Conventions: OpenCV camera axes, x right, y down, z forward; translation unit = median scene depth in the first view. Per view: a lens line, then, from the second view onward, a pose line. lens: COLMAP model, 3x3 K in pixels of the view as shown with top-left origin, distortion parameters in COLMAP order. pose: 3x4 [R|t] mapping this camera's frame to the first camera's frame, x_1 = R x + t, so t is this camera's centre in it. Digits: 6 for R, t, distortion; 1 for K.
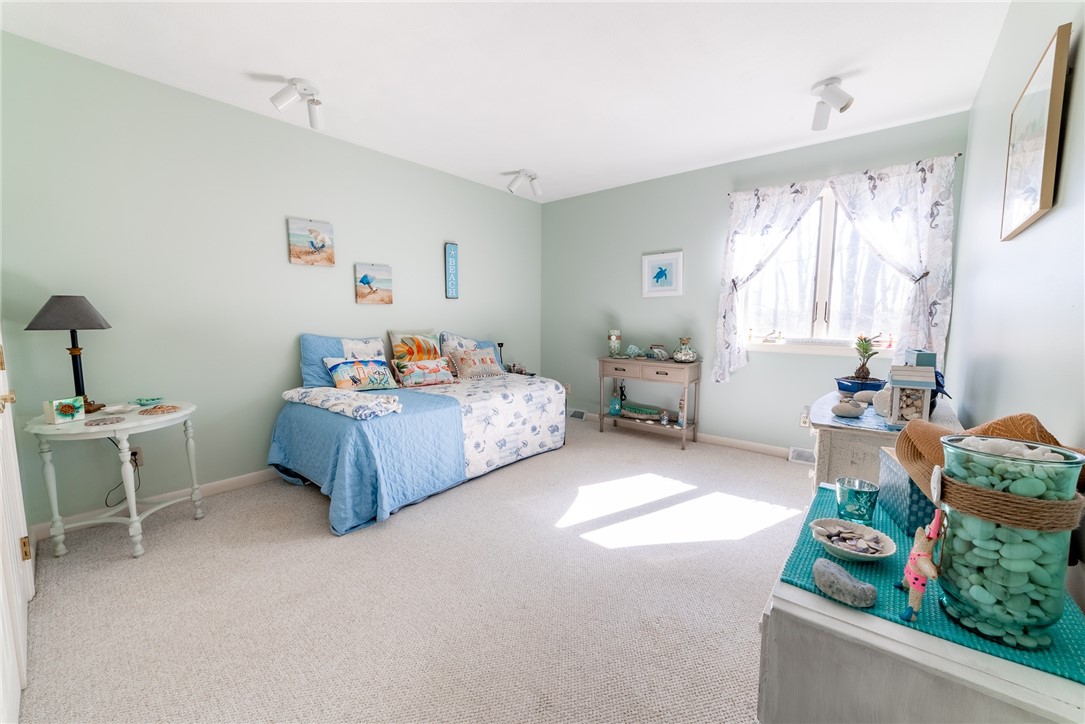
lens RADIAL K [[422.2, 0, 540.0], [0, 422.2, 359.3], [0, 0, 1]] dist [-0.010853, 0.002759]
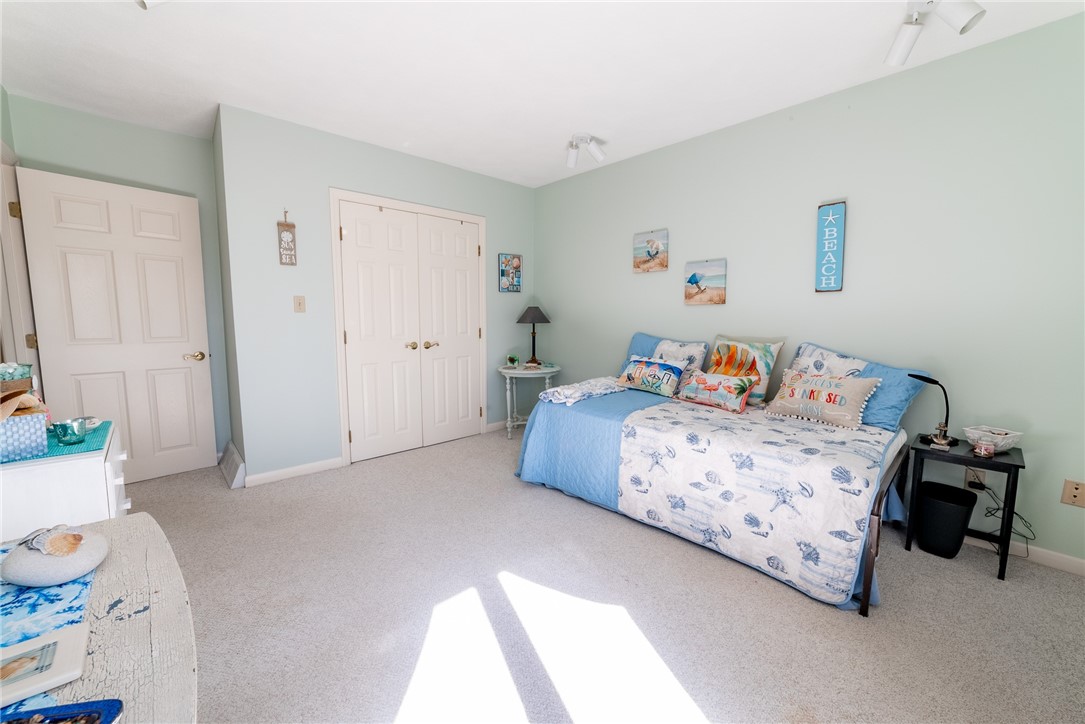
lens RADIAL K [[422.2, 0, 539.5], [0, 422.2, 360.0], [0, 0, 1]] dist [-0.010853, 0.002759]
pose [[-0.109917, 0.101096, -0.988786, 0.590772], [-0.108609, 0.987635, 0.113052, -0.084192], [0.987989, 0.119818, -0.097578, 0.811826]]
